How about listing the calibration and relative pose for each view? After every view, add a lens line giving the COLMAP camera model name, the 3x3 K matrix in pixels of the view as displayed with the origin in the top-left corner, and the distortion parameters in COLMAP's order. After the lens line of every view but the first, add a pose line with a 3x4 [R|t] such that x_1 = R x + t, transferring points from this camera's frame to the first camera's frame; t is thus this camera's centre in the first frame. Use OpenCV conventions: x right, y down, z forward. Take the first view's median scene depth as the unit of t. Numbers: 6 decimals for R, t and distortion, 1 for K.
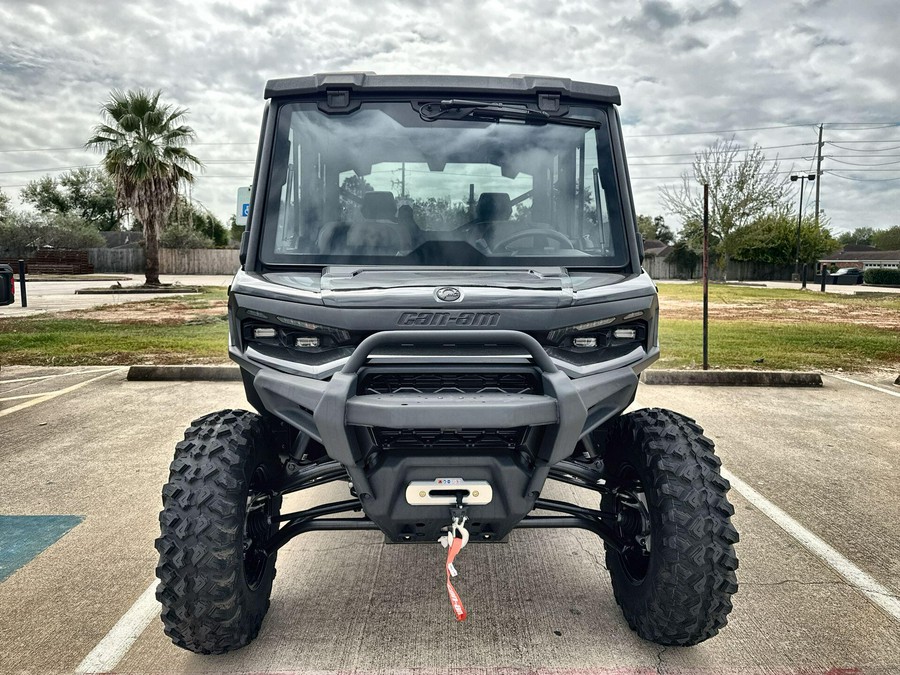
lens RADIAL K [[646.9, 0, 489.5], [0, 646.9, 336.9], [0, 0, 1]] dist [0.062440, -0.067200]
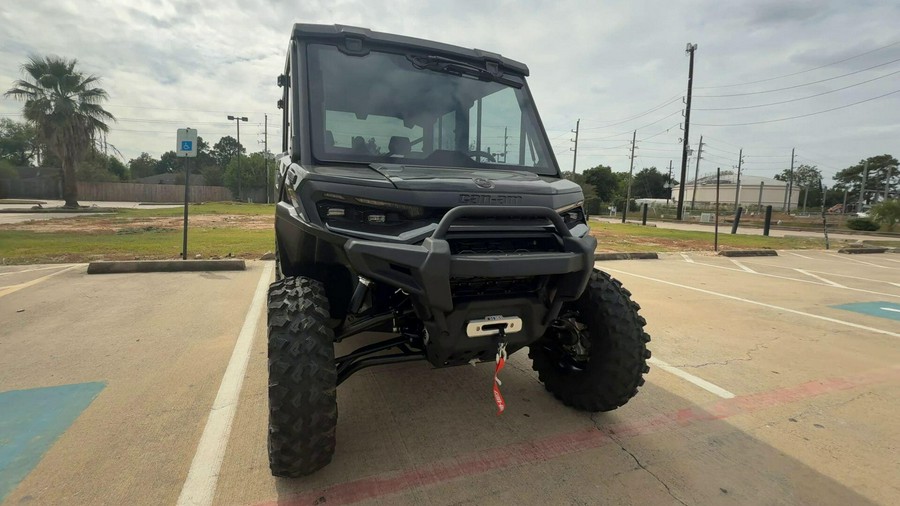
lens RADIAL K [[399.2, 0, 497.7], [0, 399.2, 236.7], [0, 0, 1]] dist [-0.002104, -0.000011]
pose [[0.948907, -0.019017, 0.314982, -0.279296], [0.018619, 0.999818, 0.004272, 0.040845], [-0.315006, 0.001811, 0.949088, 0.170006]]
